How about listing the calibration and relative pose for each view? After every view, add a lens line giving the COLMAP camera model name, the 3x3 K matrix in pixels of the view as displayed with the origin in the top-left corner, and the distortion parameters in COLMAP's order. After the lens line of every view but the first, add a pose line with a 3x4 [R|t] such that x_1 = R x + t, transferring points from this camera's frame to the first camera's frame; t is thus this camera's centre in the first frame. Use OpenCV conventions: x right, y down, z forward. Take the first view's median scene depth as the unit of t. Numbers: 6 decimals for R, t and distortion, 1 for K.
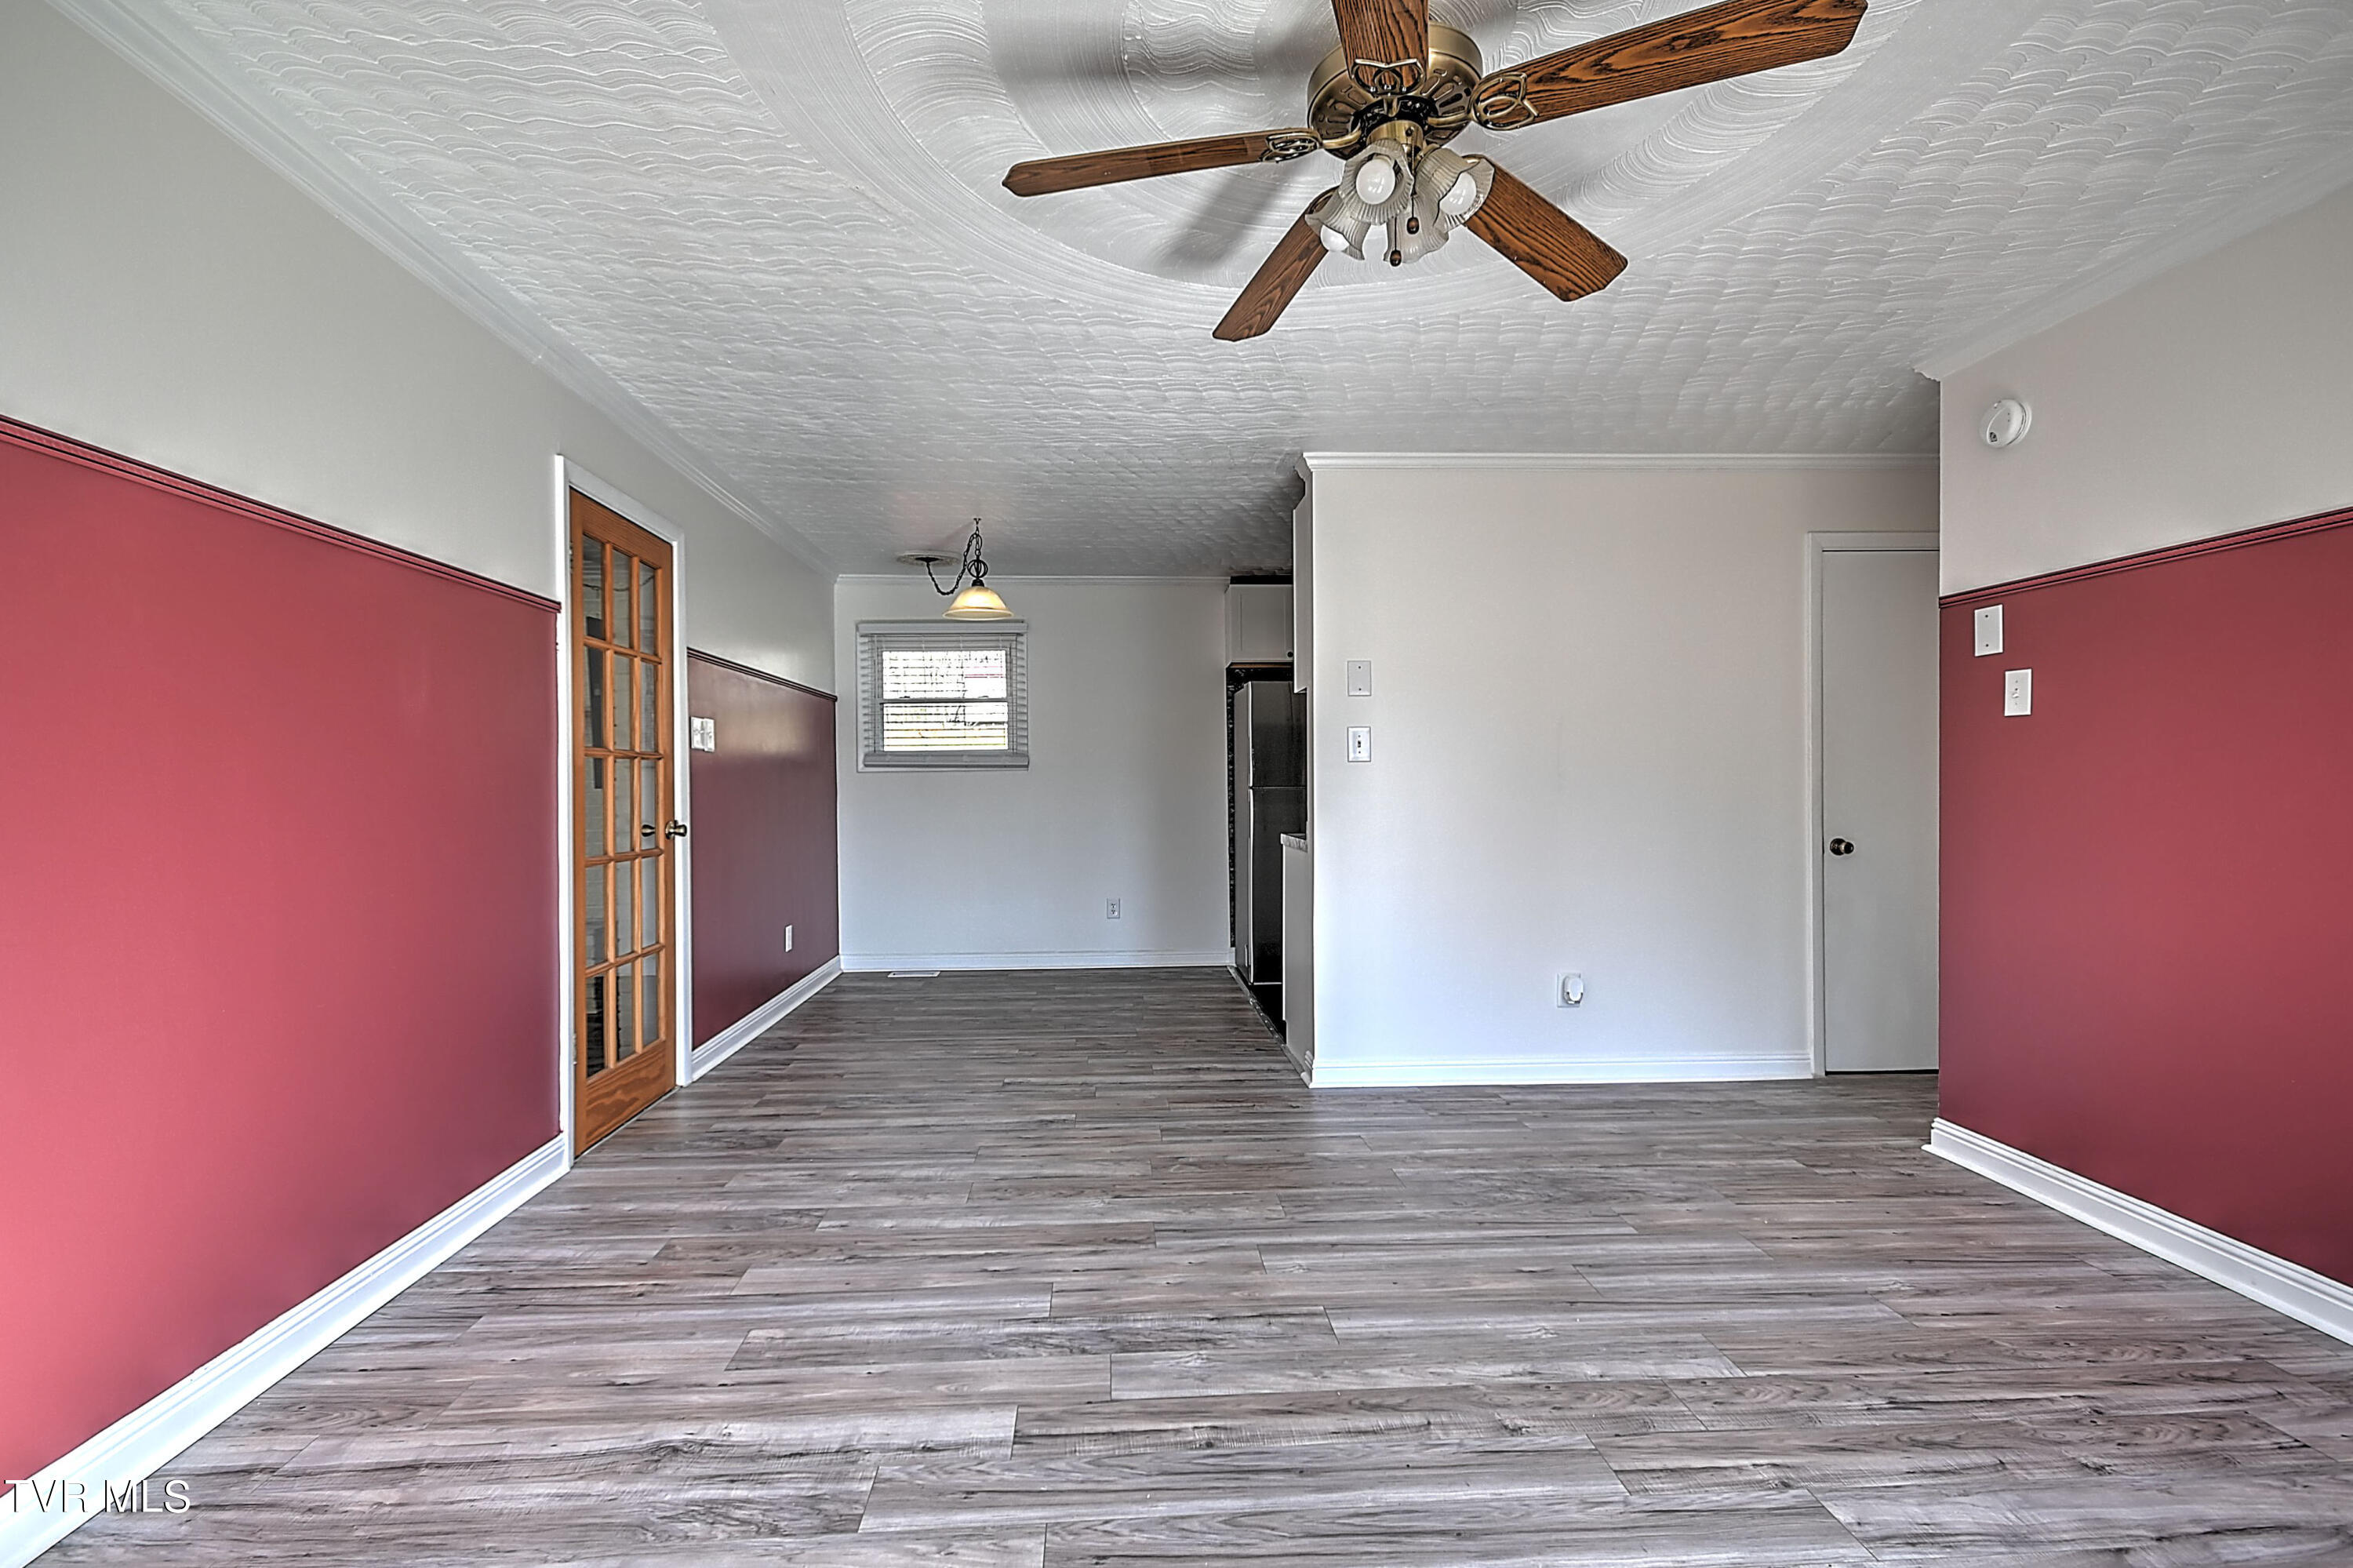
lens RADIAL K [[1066.3, 0, 1167.7], [0, 1066.3, 791.0], [0, 0, 1]] dist [0.016586, -0.000869]
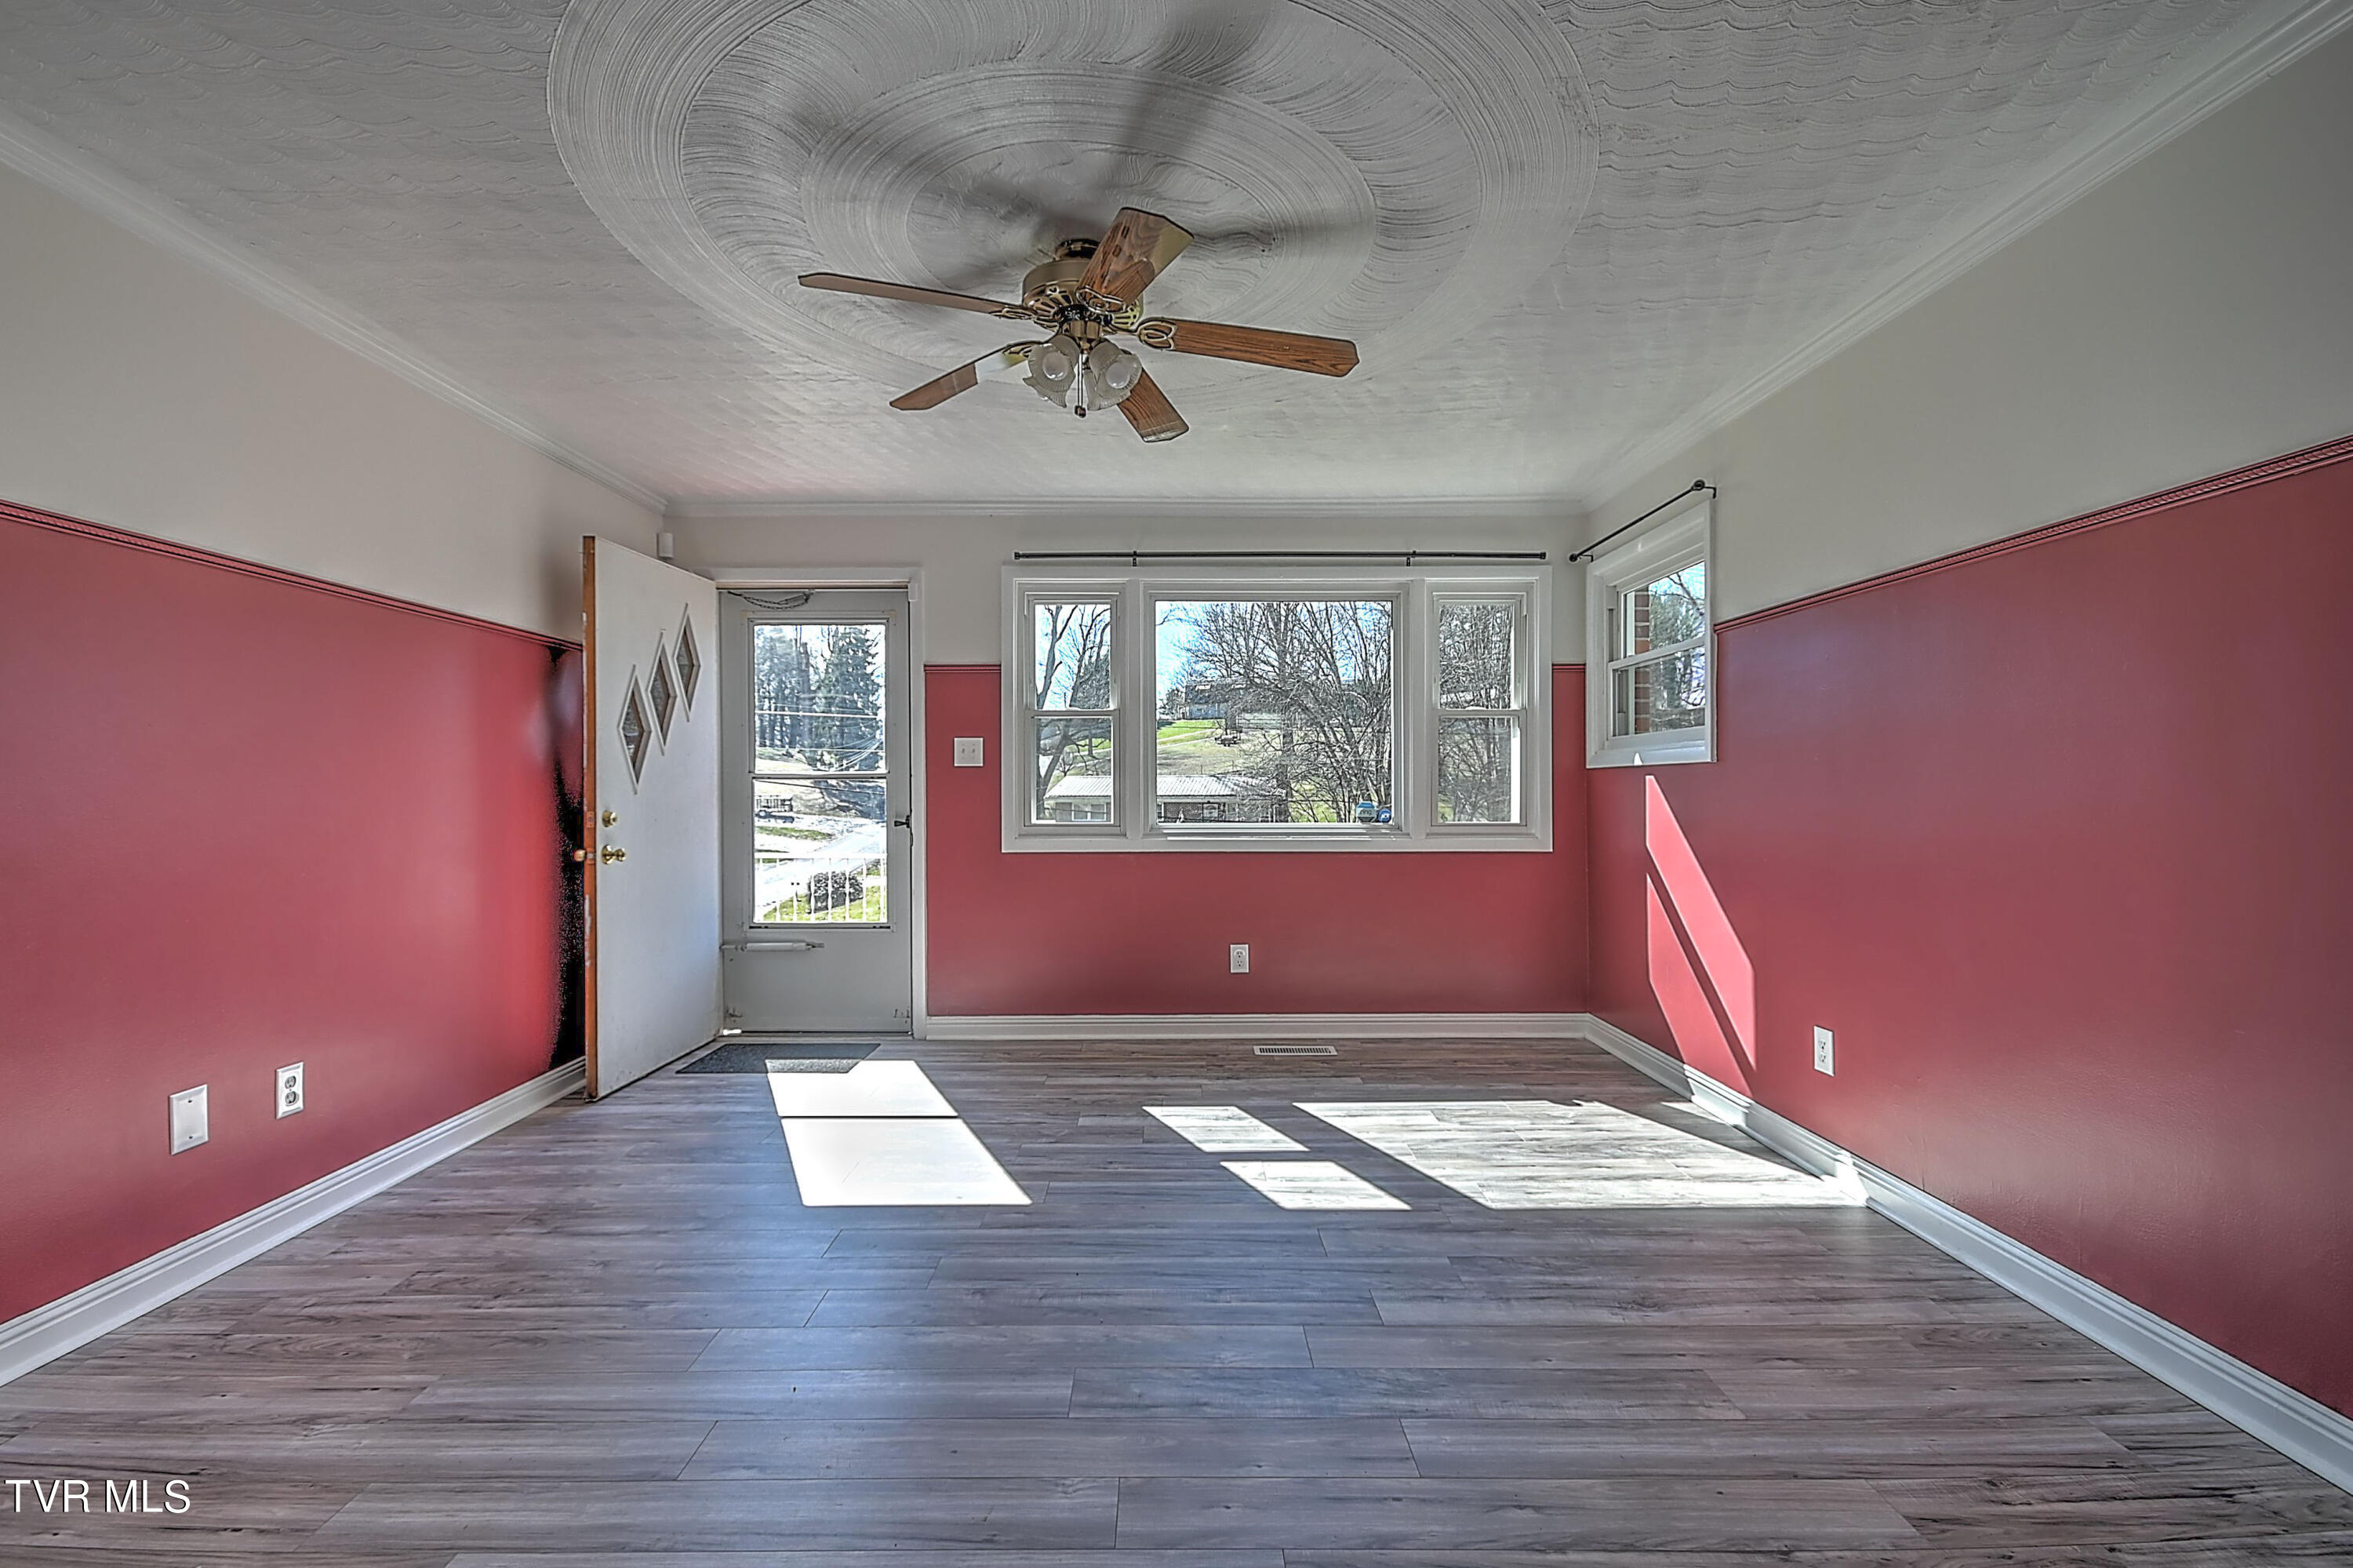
lens RADIAL K [[1032.9, 0, 1170.0], [0, 1032.9, 790.4], [0, 0, 1]] dist [0.014646, -0.006633]
pose [[-0.998499, 0.006789, 0.054354, 0.017158], [0.007319, 0.999928, 0.009544, -0.006445], [-0.054286, 0.009927, -0.998476, 1.491529]]
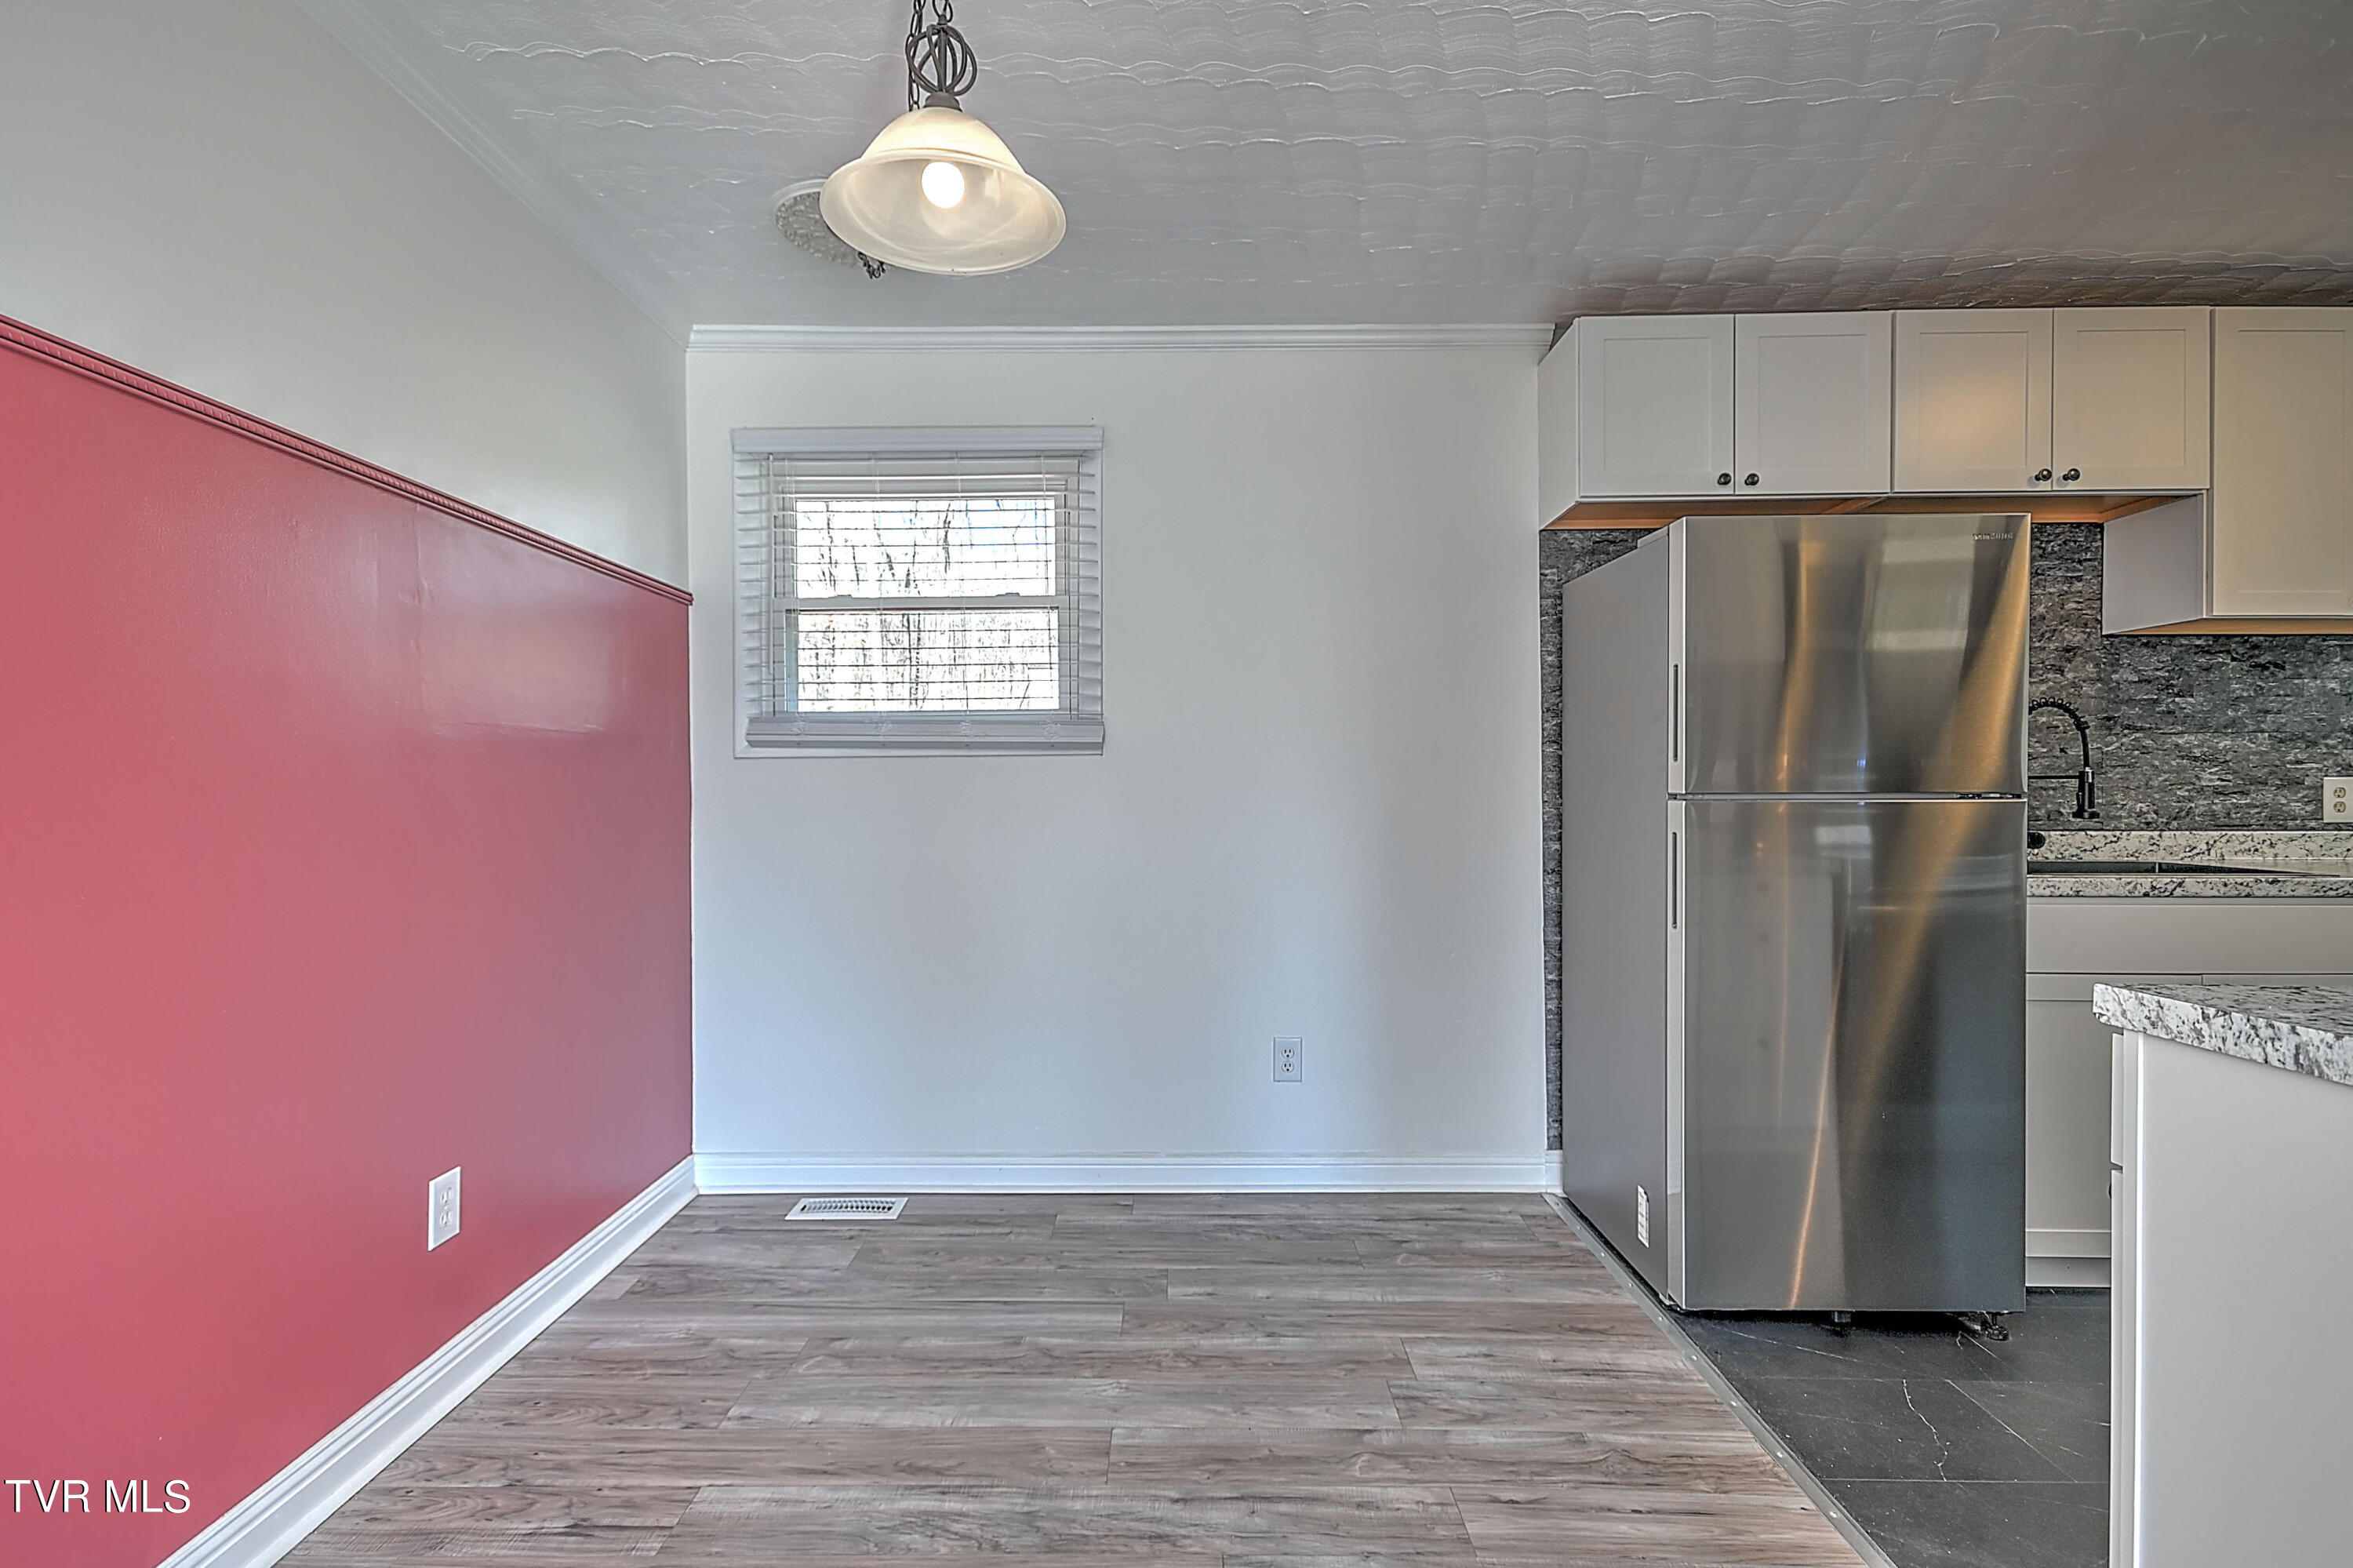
lens RADIAL K [[1107.1, 0, 1169.7], [0, 1107.1, 790.0], [0, 0, 1]] dist [0.028051, -0.011699]
pose [[0.997850, 0.003528, -0.065446, -0.168432], [-0.003721, 0.999989, -0.002835, -0.006830], [0.065435, 0.003073, 0.997852, 1.248524]]
